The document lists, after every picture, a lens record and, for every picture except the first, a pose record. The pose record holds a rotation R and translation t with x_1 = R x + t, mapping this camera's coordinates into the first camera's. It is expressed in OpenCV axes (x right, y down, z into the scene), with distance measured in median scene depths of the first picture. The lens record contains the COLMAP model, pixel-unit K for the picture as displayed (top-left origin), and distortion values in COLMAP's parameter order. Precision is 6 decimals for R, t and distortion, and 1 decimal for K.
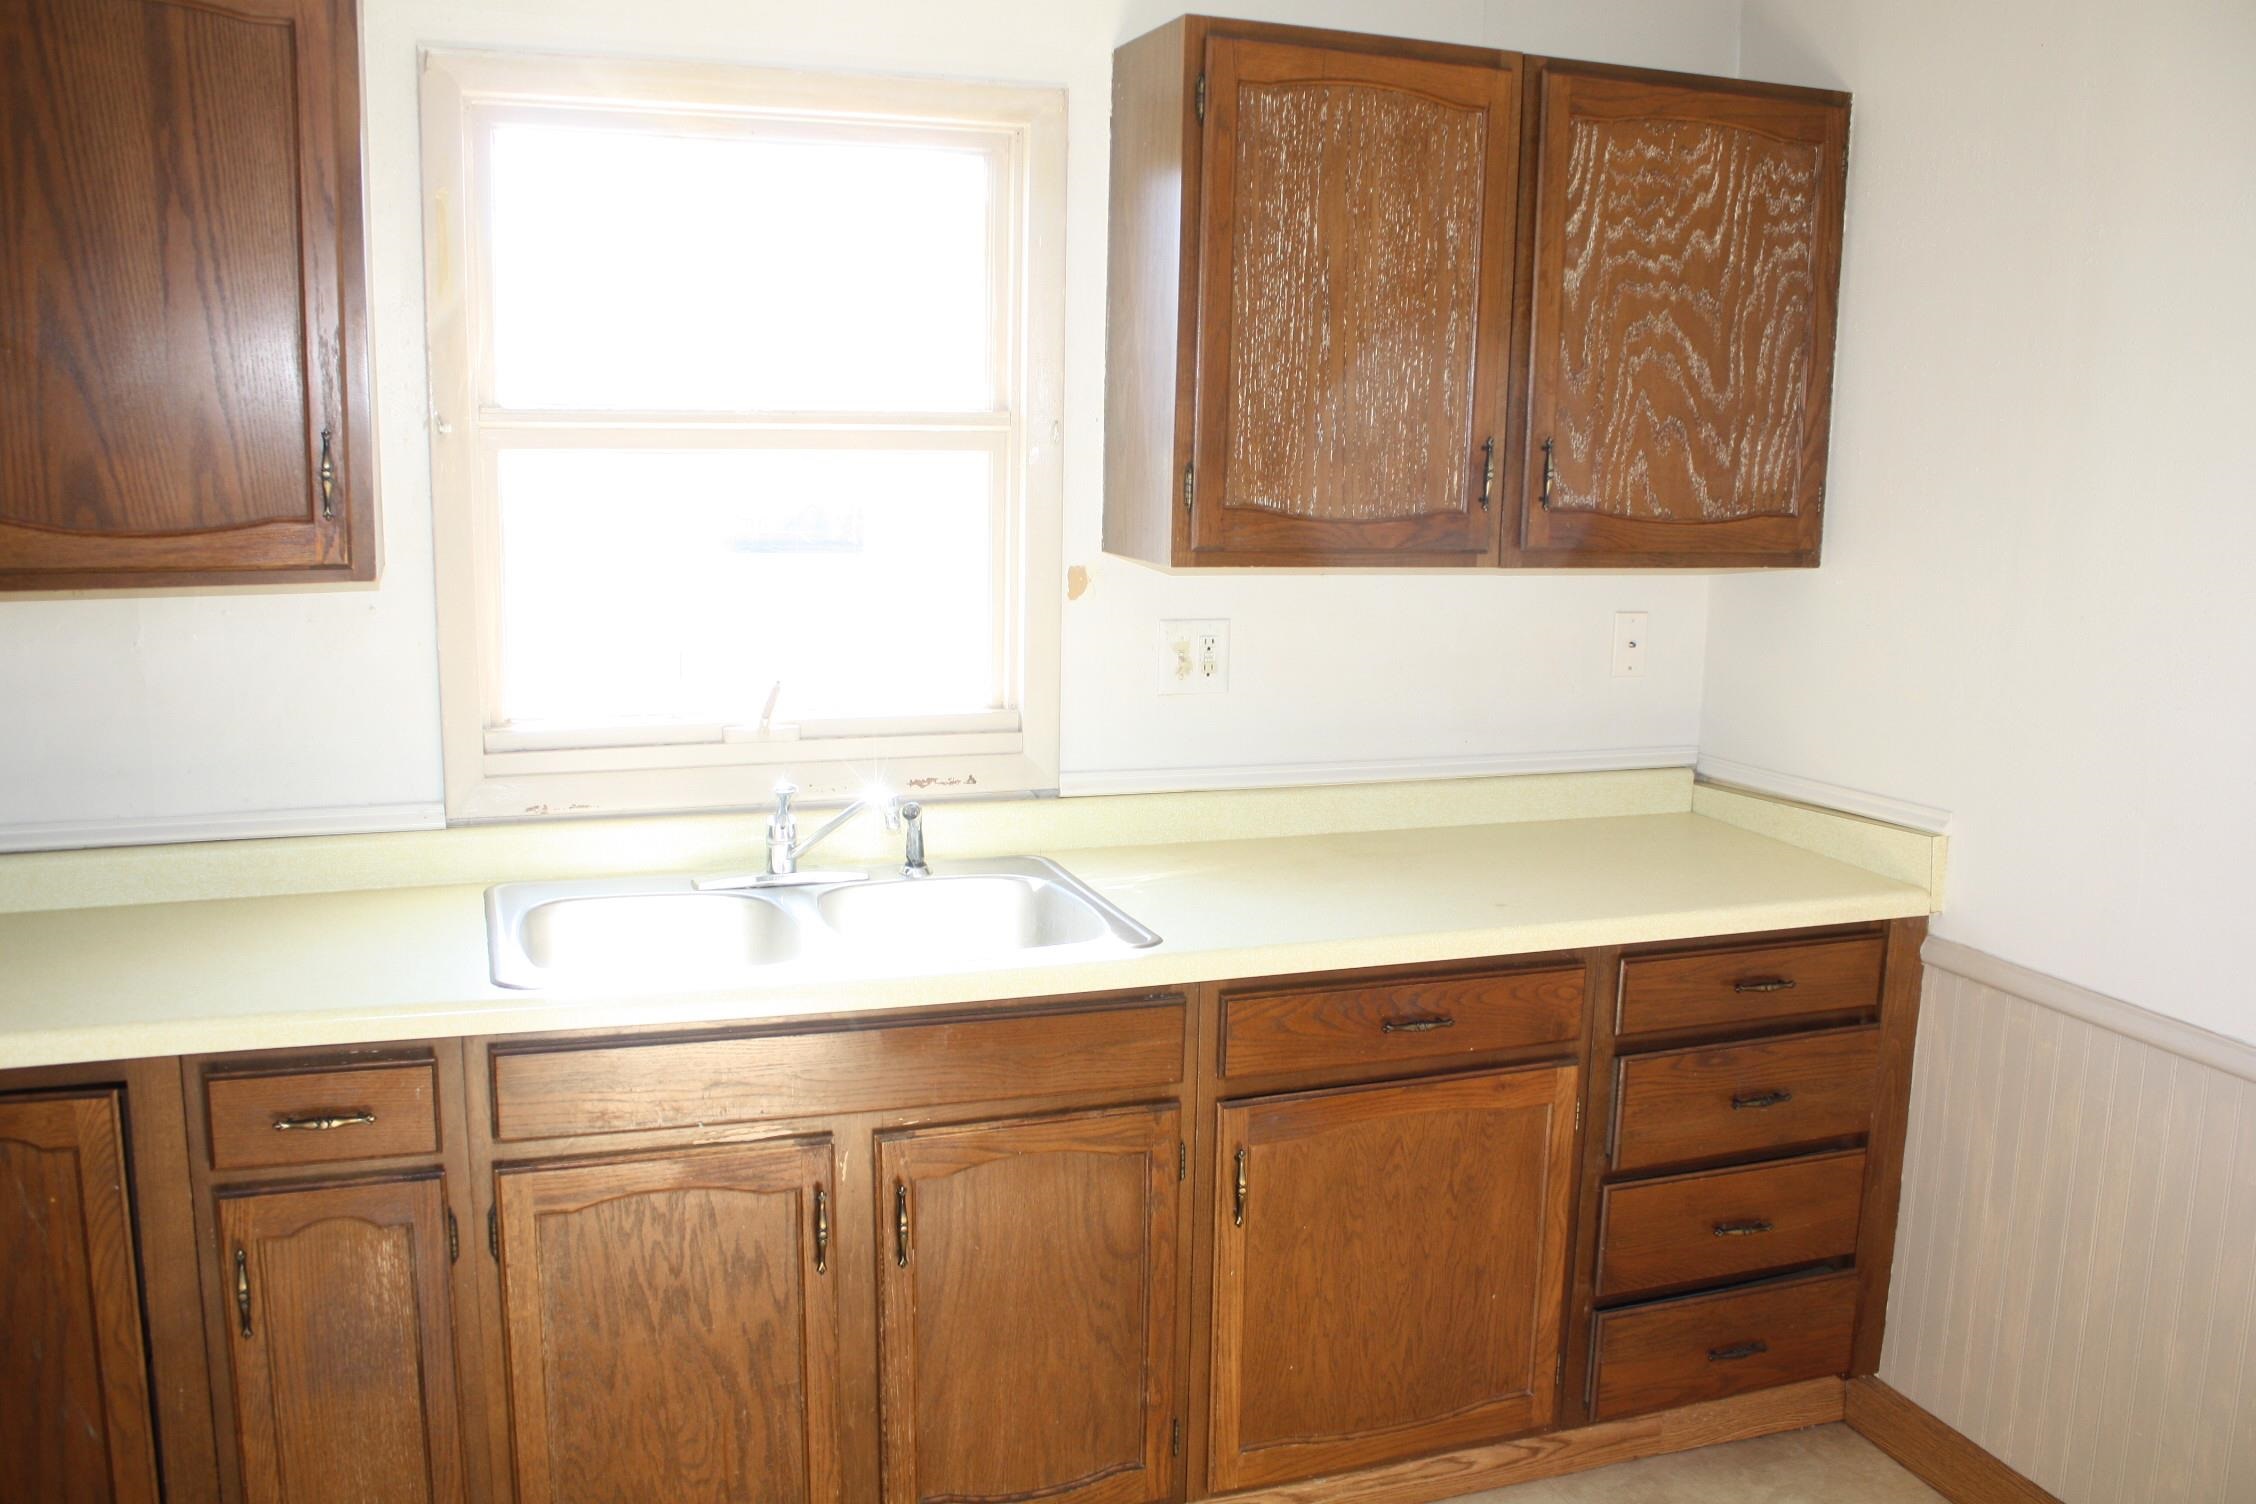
lens RADIAL K [[1901.7, 0, 1141.3], [0, 1901.7, 761.1], [0, 0, 1]] dist [-0.171488, 0.155667]
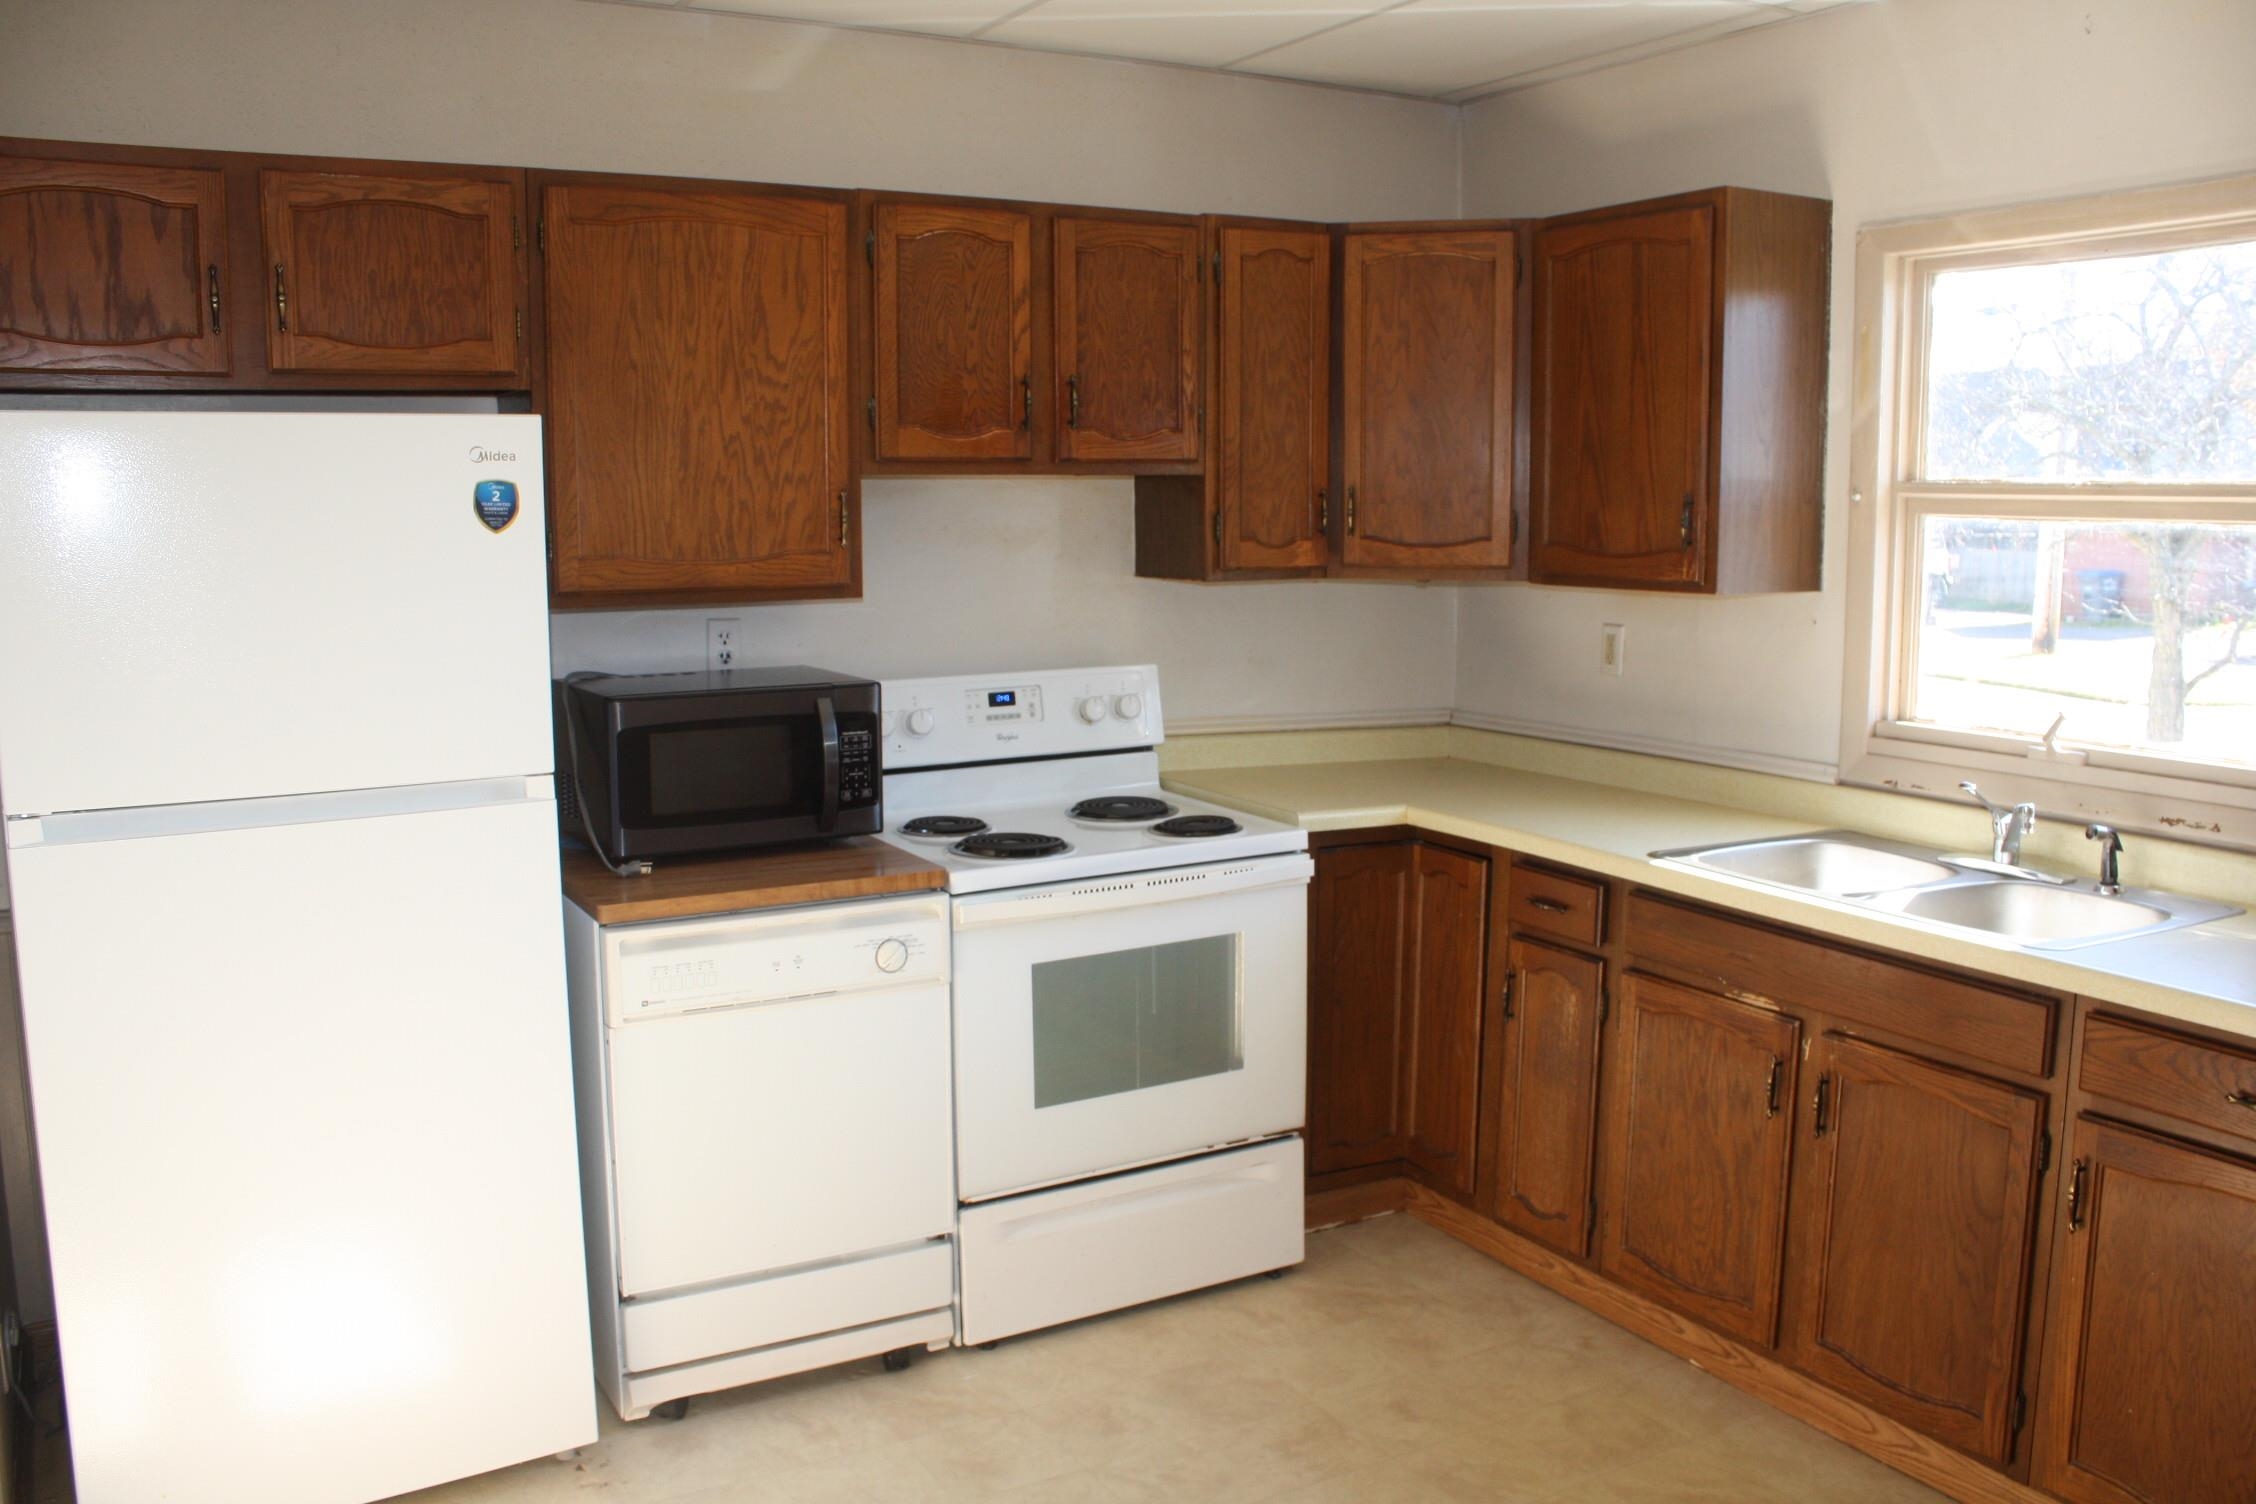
lens RADIAL K [[1901.7, 0, 1141.3], [0, 1901.7, 761.1], [0, 0, 1]] dist [-0.171488, 0.155667]
pose [[0.176541, 0.120661, -0.976870, 0.878582], [-0.170225, 0.981246, 0.090438, -0.018629], [0.969462, 0.150322, 0.193770, 0.228782]]
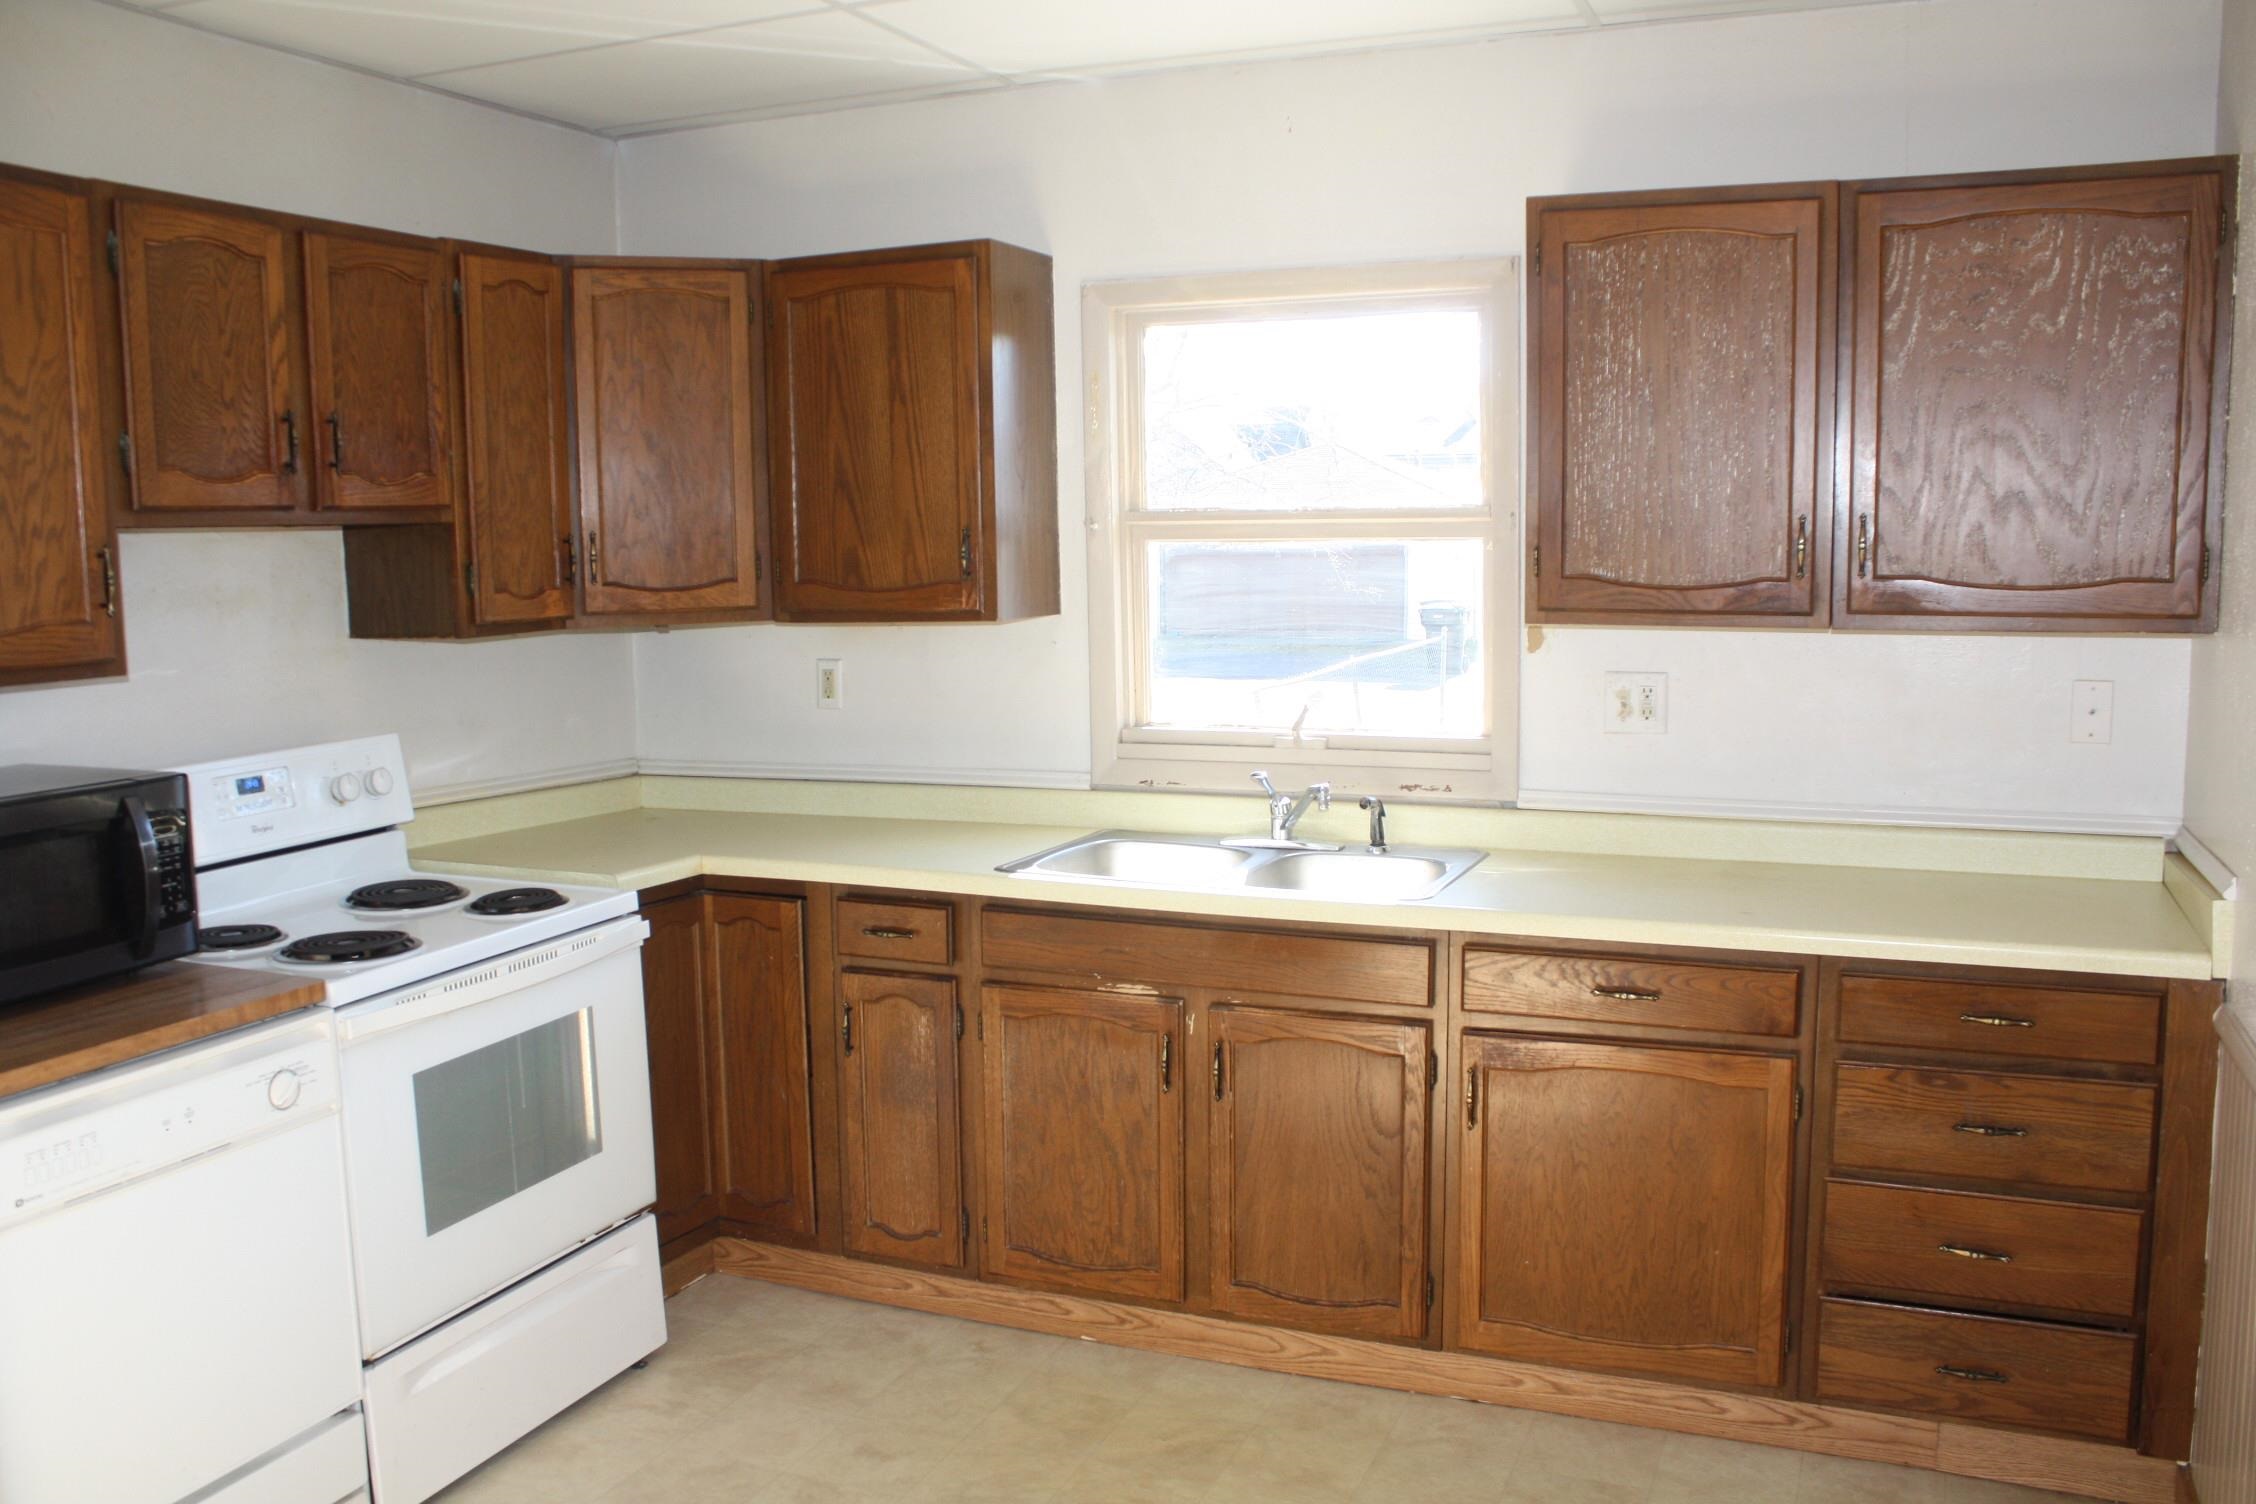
lens RADIAL K [[1901.7, 0, 1141.3], [0, 1901.7, 761.1], [0, 0, 1]] dist [-0.171488, 0.155667]
pose [[0.736628, 0.052400, -0.674265, 0.689152], [-0.090658, 0.995646, -0.021667, 0.041857], [0.670195, 0.077088, 0.738171, -0.109123]]
